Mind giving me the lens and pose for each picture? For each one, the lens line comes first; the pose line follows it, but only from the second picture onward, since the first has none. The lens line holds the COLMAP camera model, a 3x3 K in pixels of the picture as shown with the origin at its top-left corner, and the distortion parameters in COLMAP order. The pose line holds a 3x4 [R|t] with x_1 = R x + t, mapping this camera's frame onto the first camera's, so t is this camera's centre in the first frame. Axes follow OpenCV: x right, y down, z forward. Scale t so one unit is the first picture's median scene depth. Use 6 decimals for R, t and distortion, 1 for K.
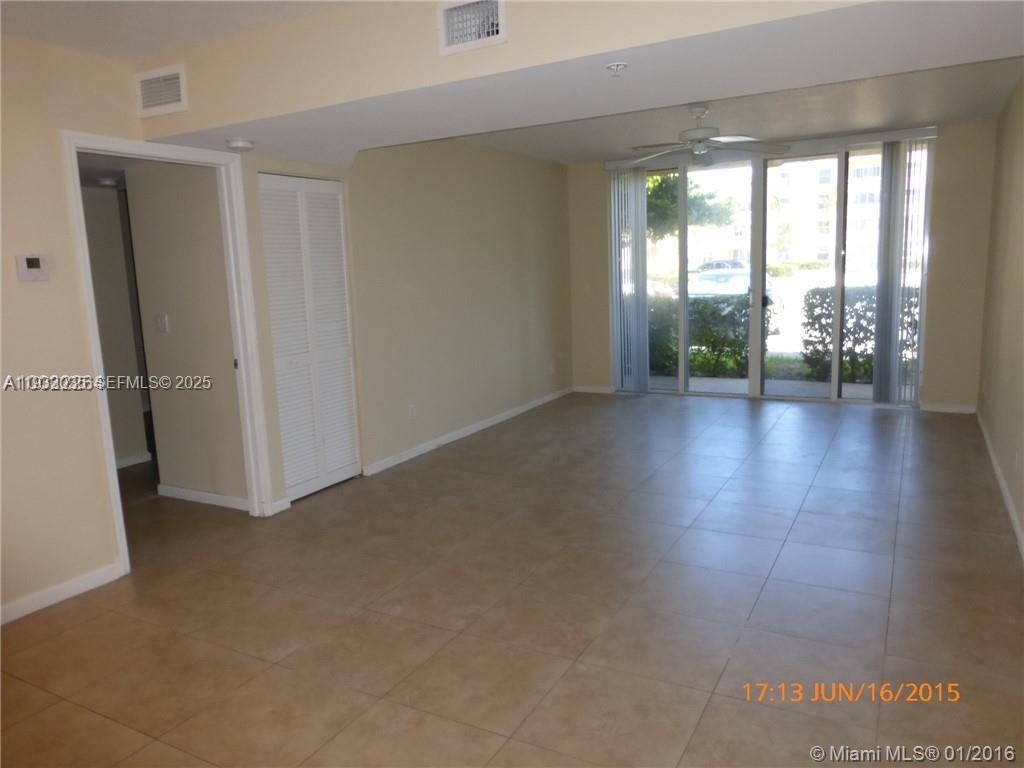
lens RADIAL K [[744.6, 0, 516.2], [0, 744.6, 383.7], [0, 0, 1]] dist [-0.026495, 0.022321]
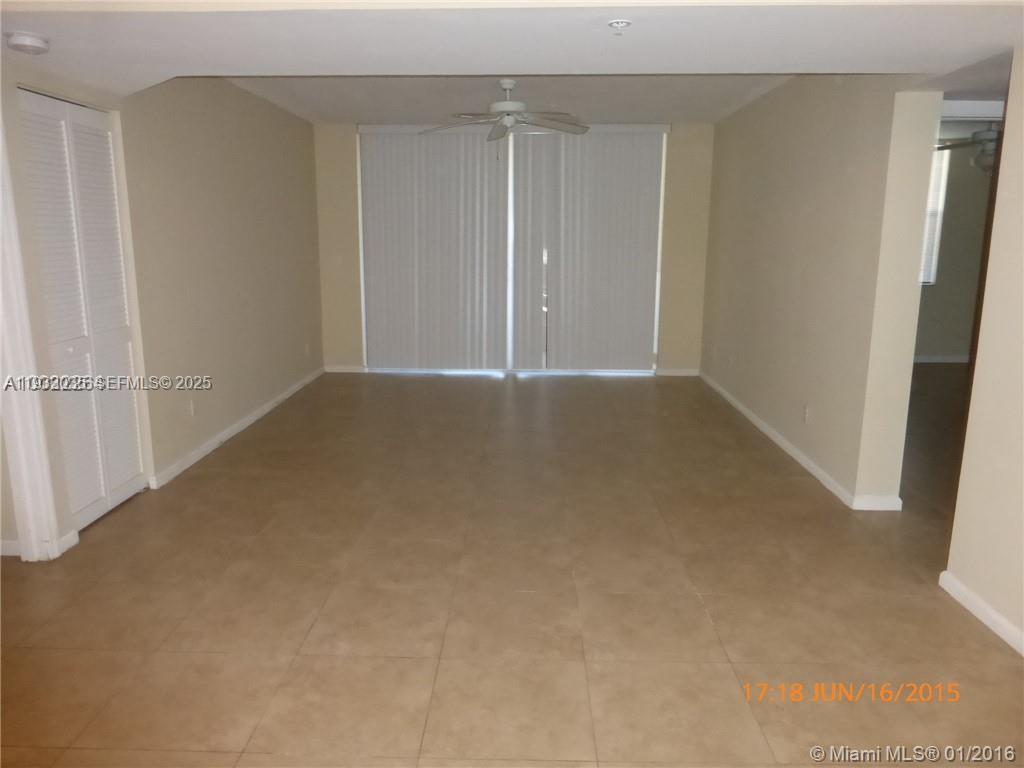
lens RADIAL K [[744.6, 0, 512.9], [0, 744.6, 385.1], [0, 0, 1]] dist [-0.026495, 0.022321]
pose [[0.886146, -0.049299, 0.460777, -0.304016], [0.032907, 0.998509, 0.043546, -0.013616], [-0.462237, -0.023425, 0.886447, 0.159804]]
